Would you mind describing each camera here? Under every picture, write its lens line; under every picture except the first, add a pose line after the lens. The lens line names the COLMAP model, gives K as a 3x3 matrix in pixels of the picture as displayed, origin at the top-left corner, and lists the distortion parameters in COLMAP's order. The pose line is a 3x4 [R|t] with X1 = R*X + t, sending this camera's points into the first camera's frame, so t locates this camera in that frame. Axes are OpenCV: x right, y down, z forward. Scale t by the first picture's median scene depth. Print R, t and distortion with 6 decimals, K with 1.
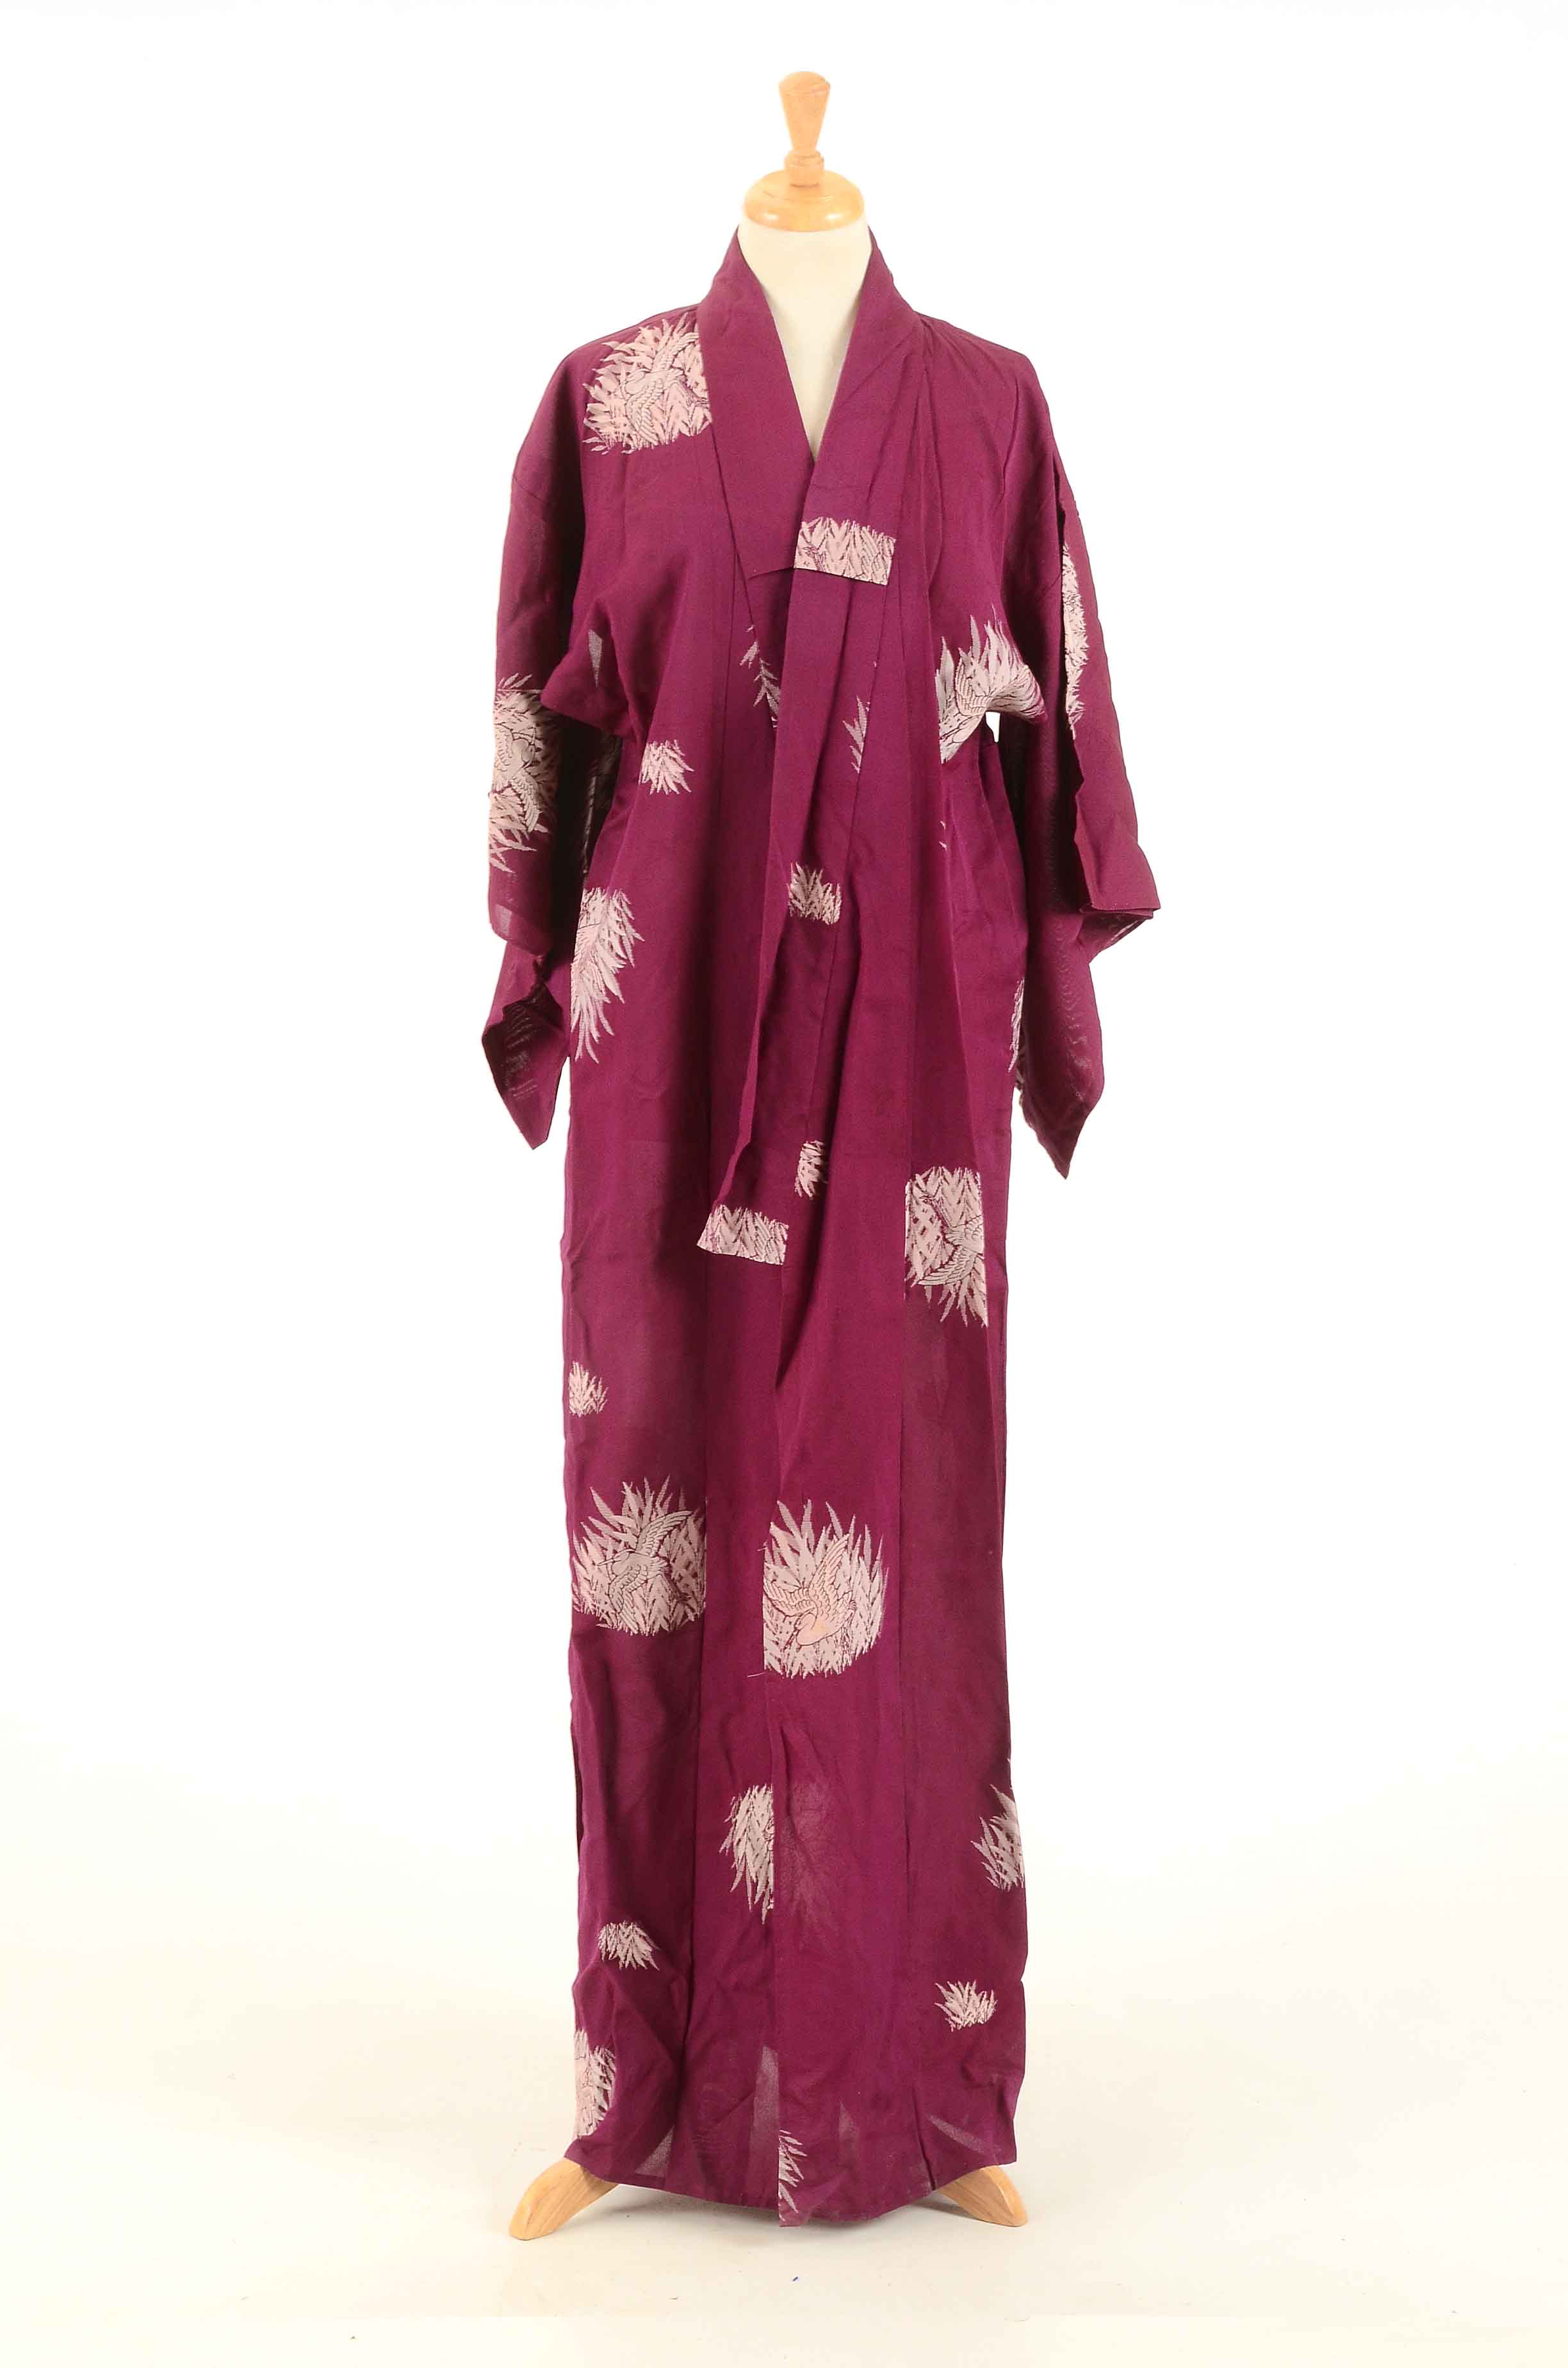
lens RADIAL K [[5015.3, 0, 798.2], [0, 5015.3, 1192.7], [0, 0, 1]] dist [0.419342, 0.000000]
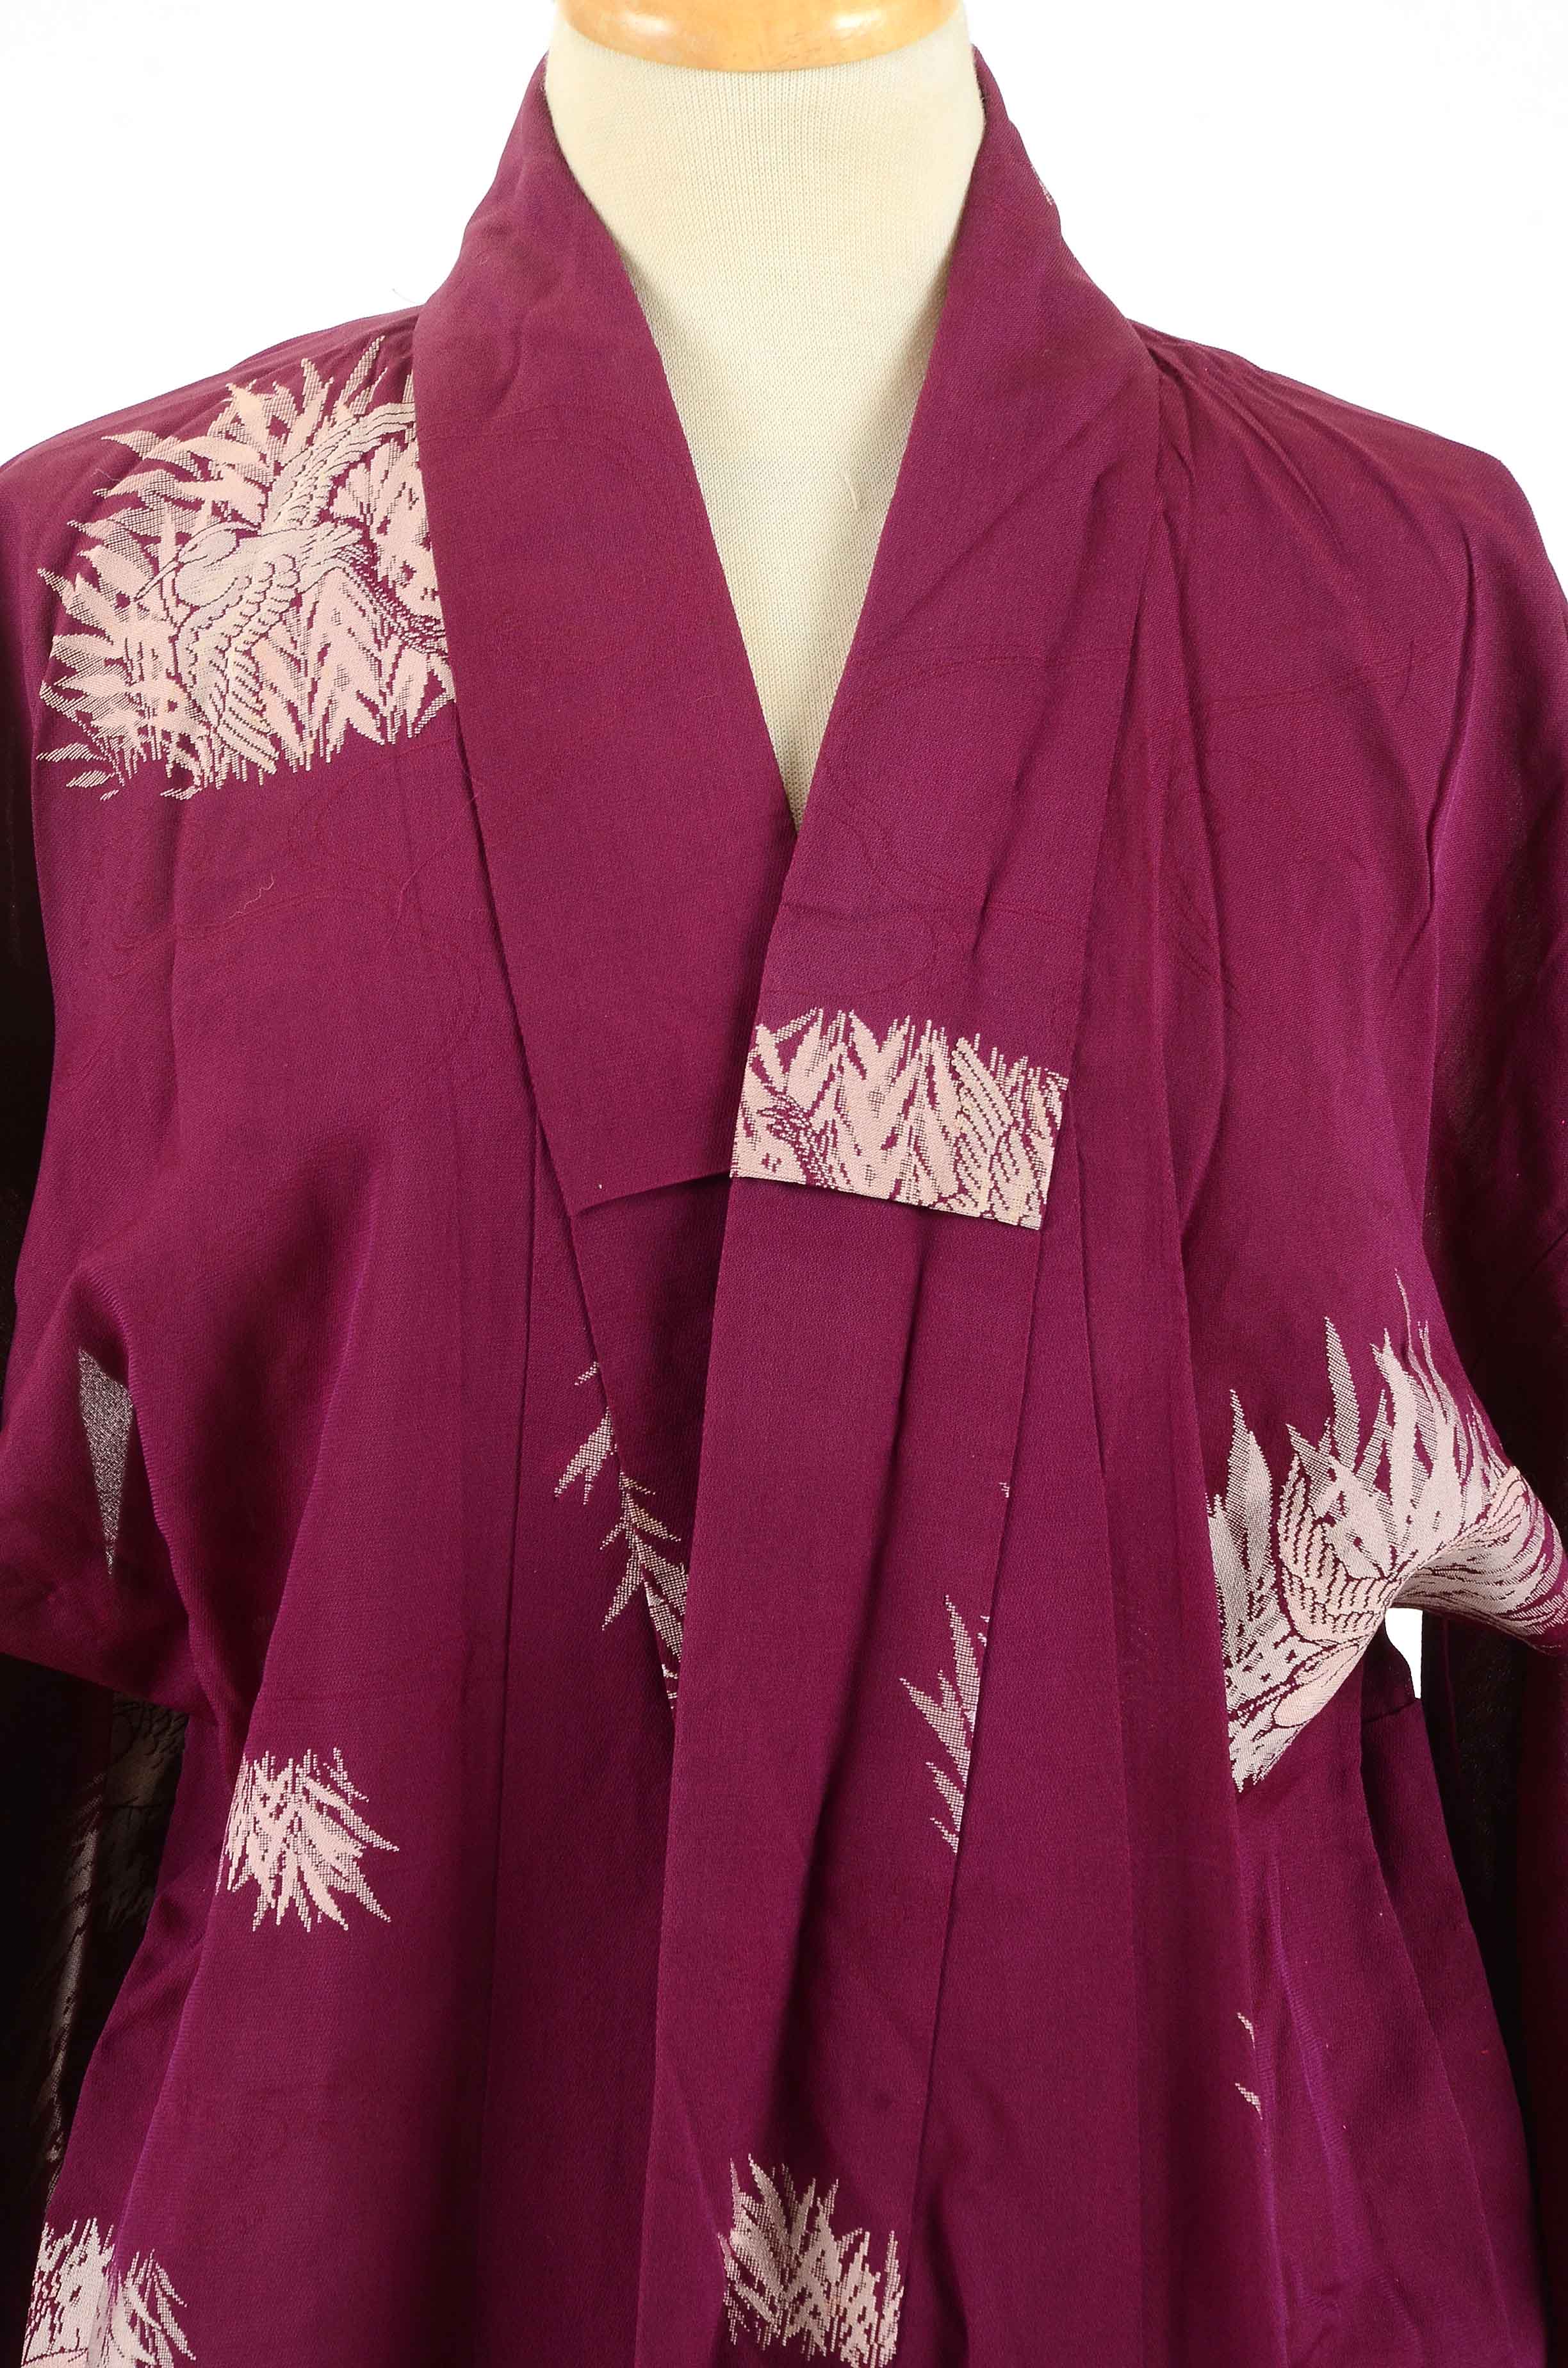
lens RADIAL K [[10212.4, 0, 778.5], [0, 10212.4, 1184.0], [0, 0, 1]] dist [1.562682, 0.000000]
pose [[0.999806, -0.009650, -0.017152, 0.012270], [0.008270, 0.996859, -0.078767, -0.074608], [0.017858, 0.078610, 0.996746, 0.391483]]
